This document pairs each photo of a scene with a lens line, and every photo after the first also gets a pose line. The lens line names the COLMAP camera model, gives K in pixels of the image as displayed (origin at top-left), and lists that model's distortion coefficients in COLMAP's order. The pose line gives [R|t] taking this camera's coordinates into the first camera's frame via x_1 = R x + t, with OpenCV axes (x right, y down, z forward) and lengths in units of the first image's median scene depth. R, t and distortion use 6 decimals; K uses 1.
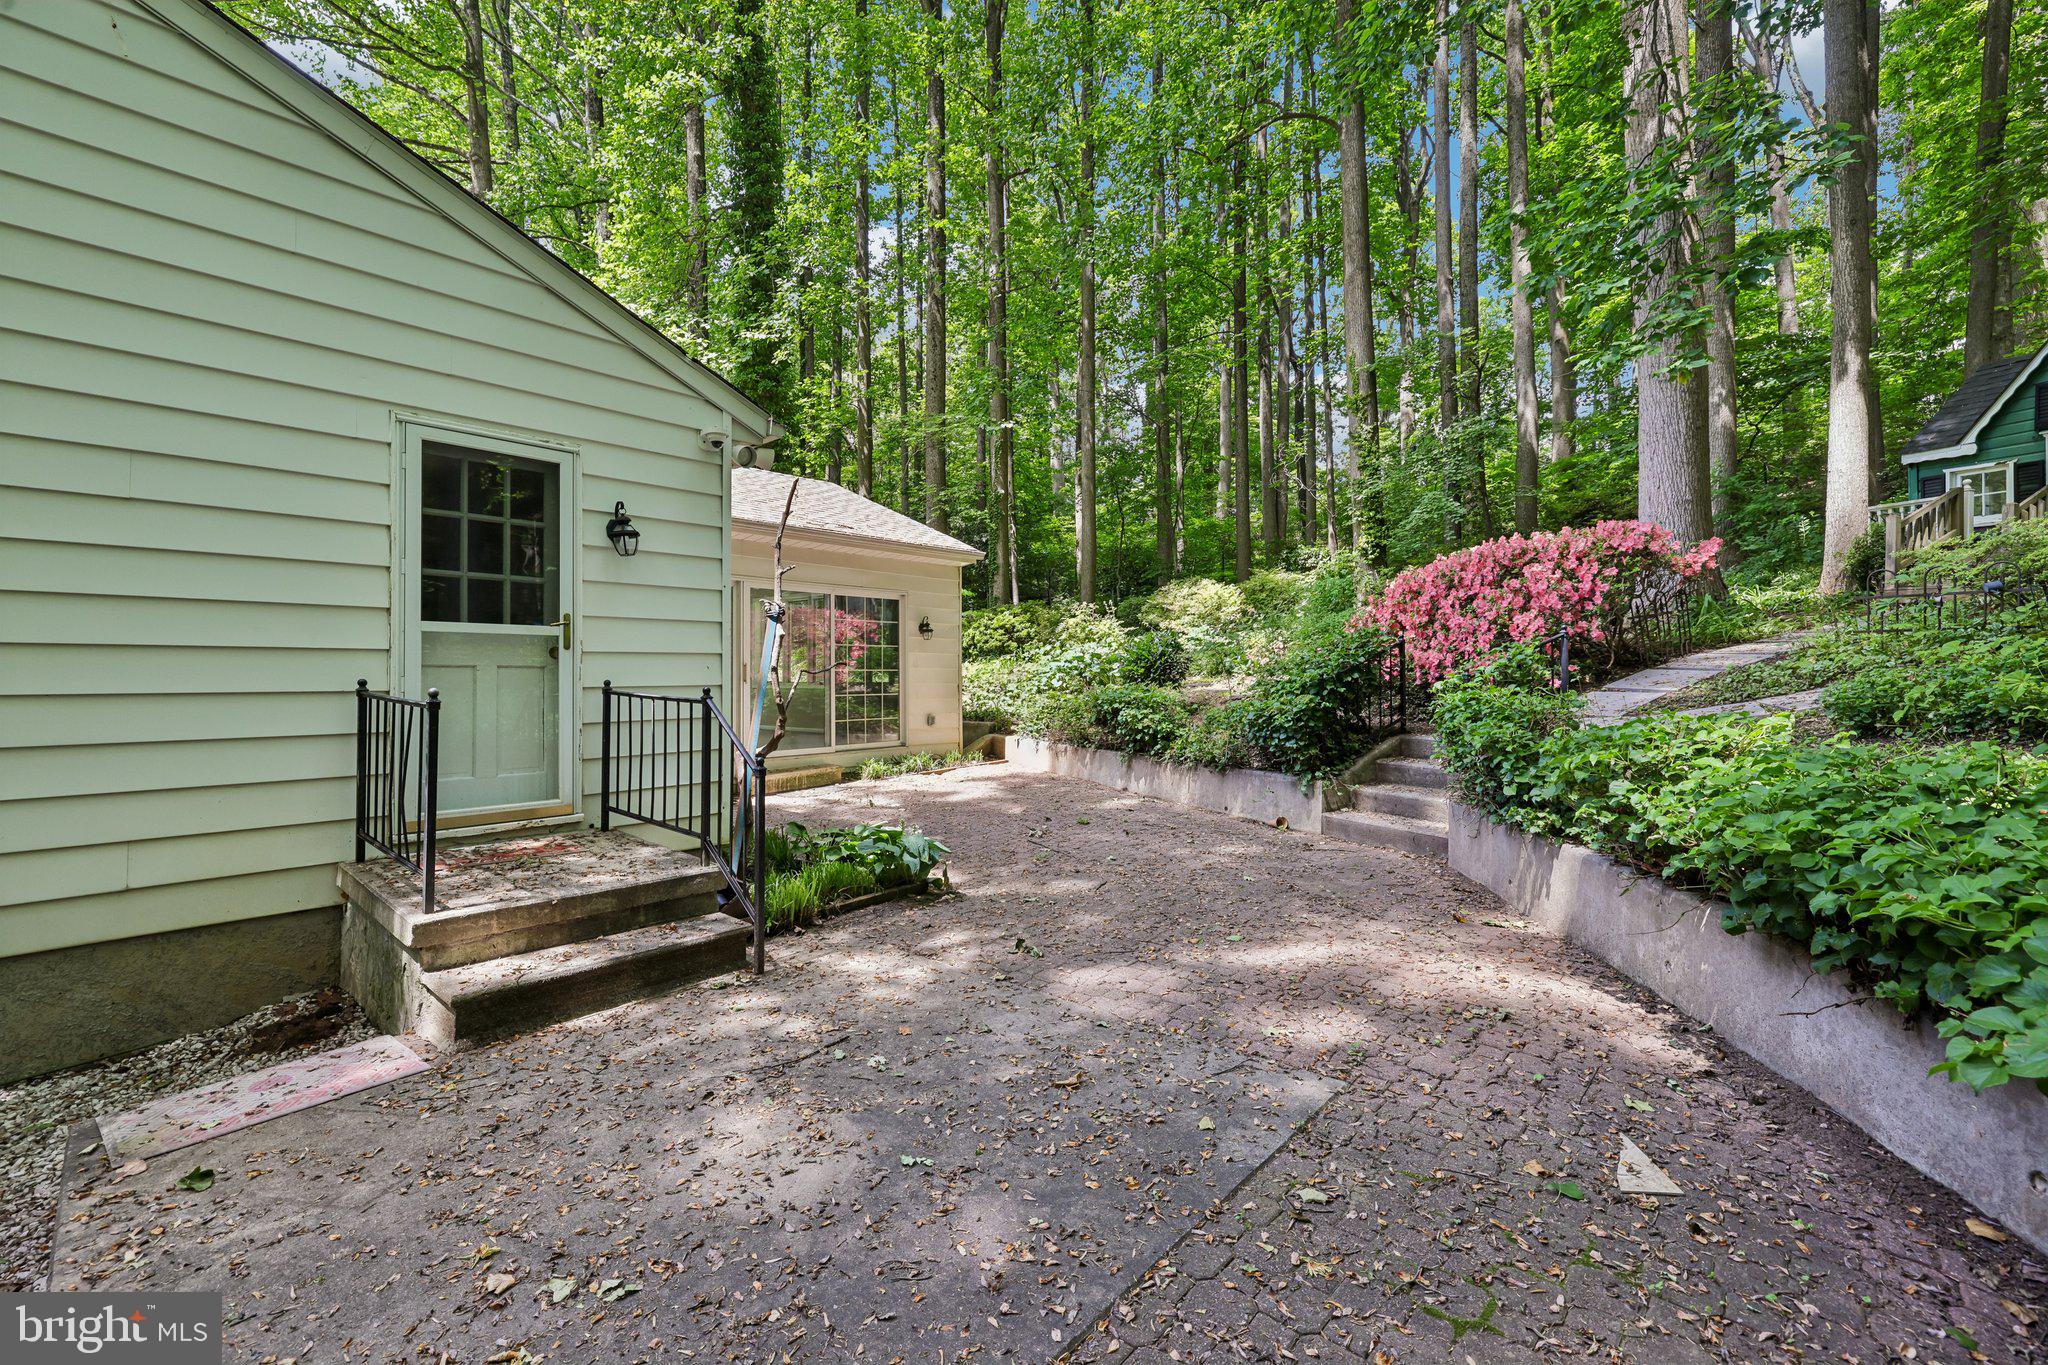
lens RADIAL K [[866.6, 0, 1022.0], [0, 866.6, 670.3], [0, 0, 1]] dist [0.002056, -0.000225]
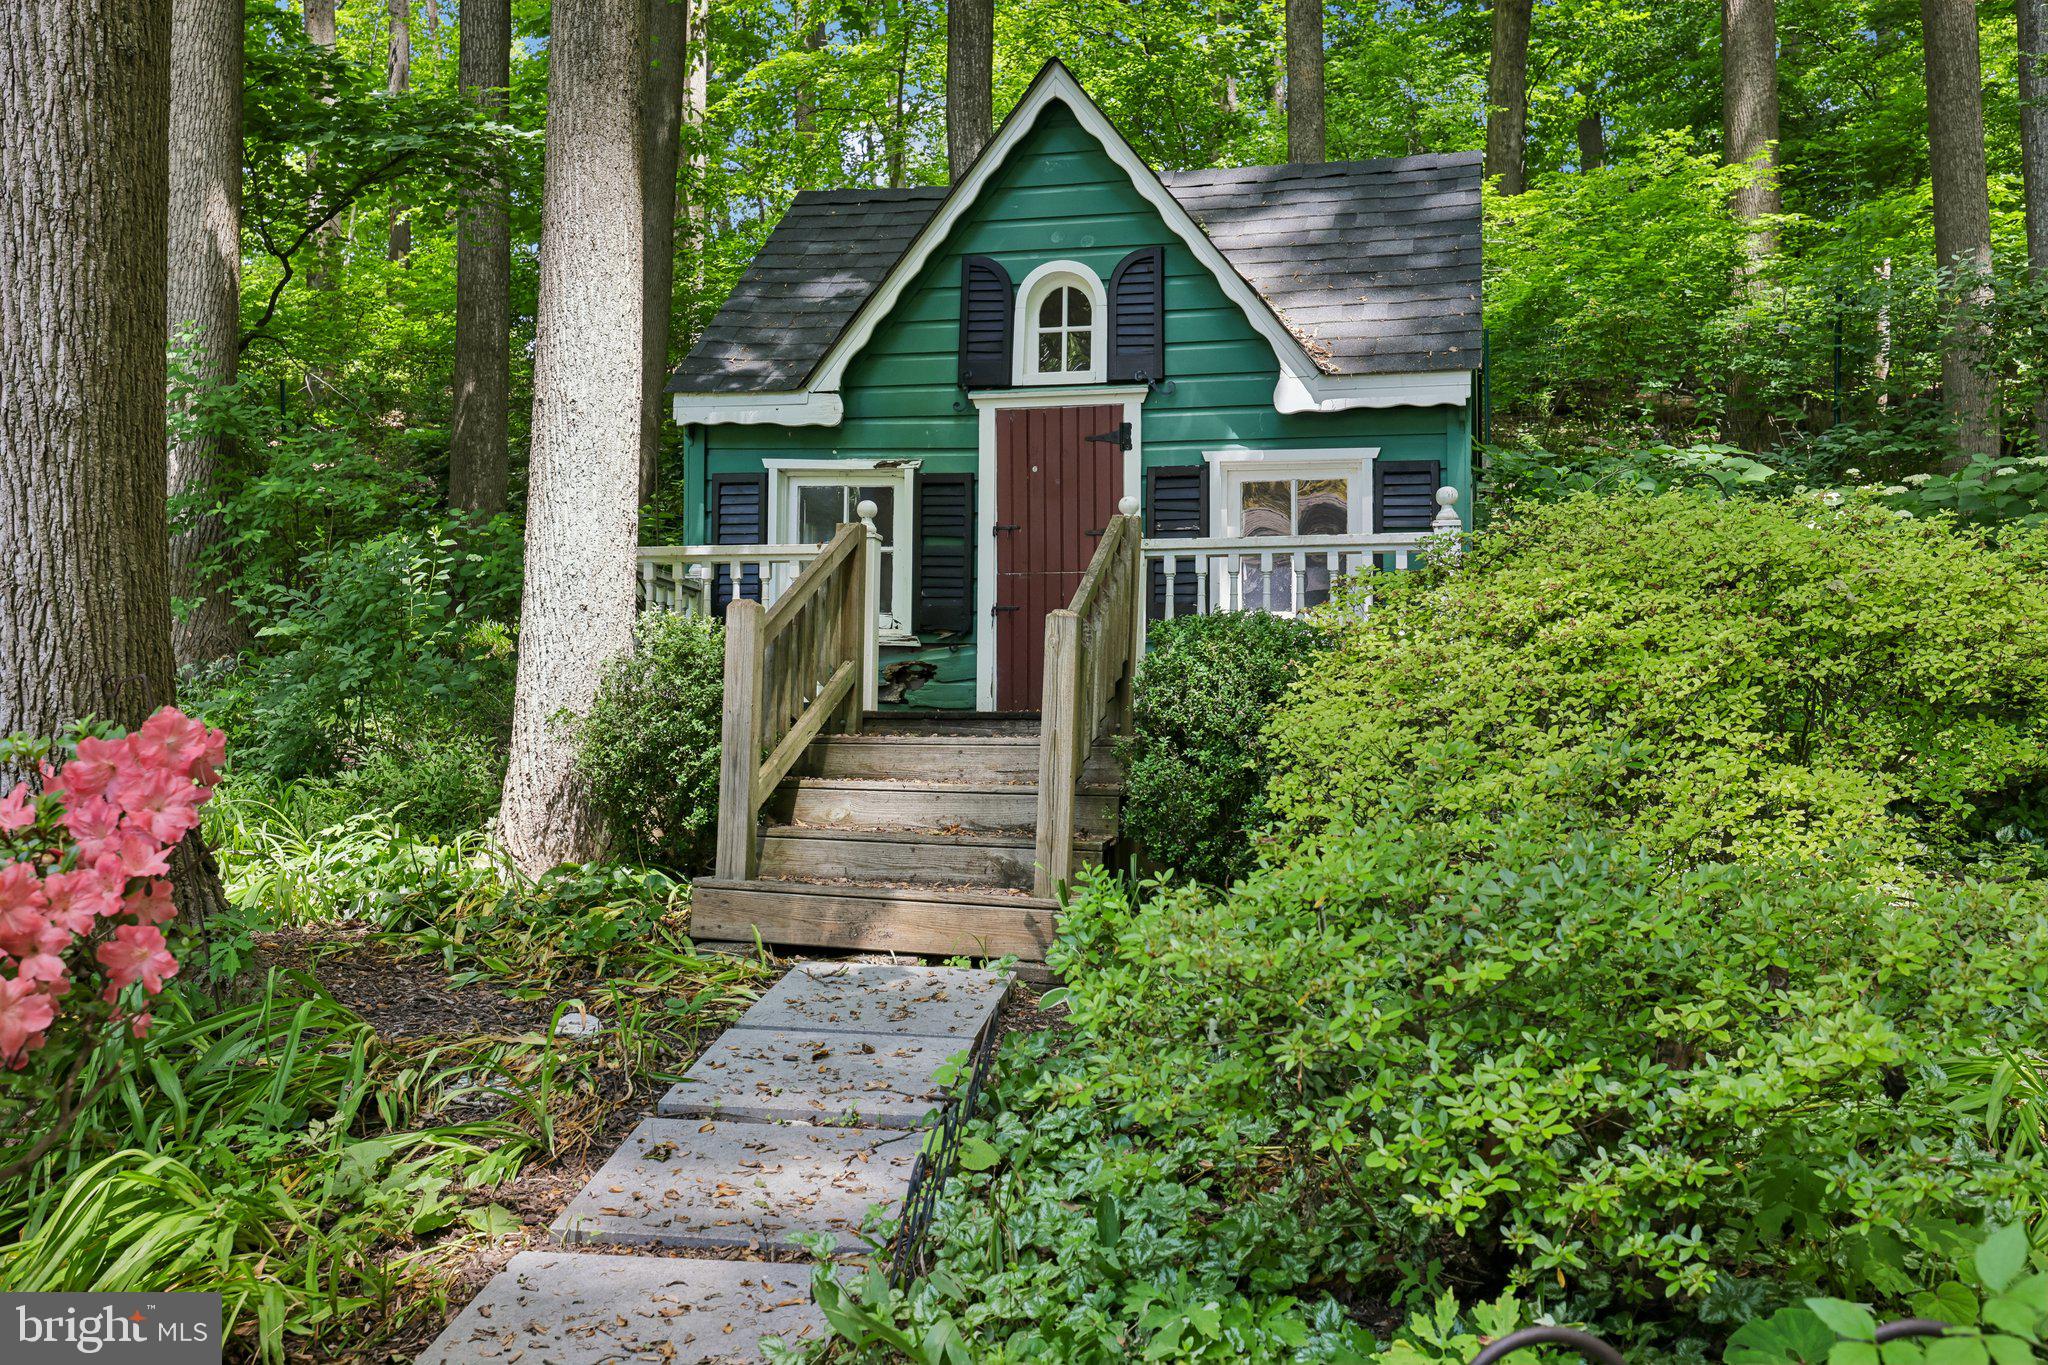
lens RADIAL K [[2088.3, 0, 1022.7], [0, 2088.3, 681.9], [0, 0, 1]] dist [-0.004268, 0.000000]
pose [[0.486174, 0.056814, 0.872013, 0.437747], [-0.010040, 0.998182, -0.059436, -0.104035], [-0.873804, 0.020141, 0.485860, 0.548634]]
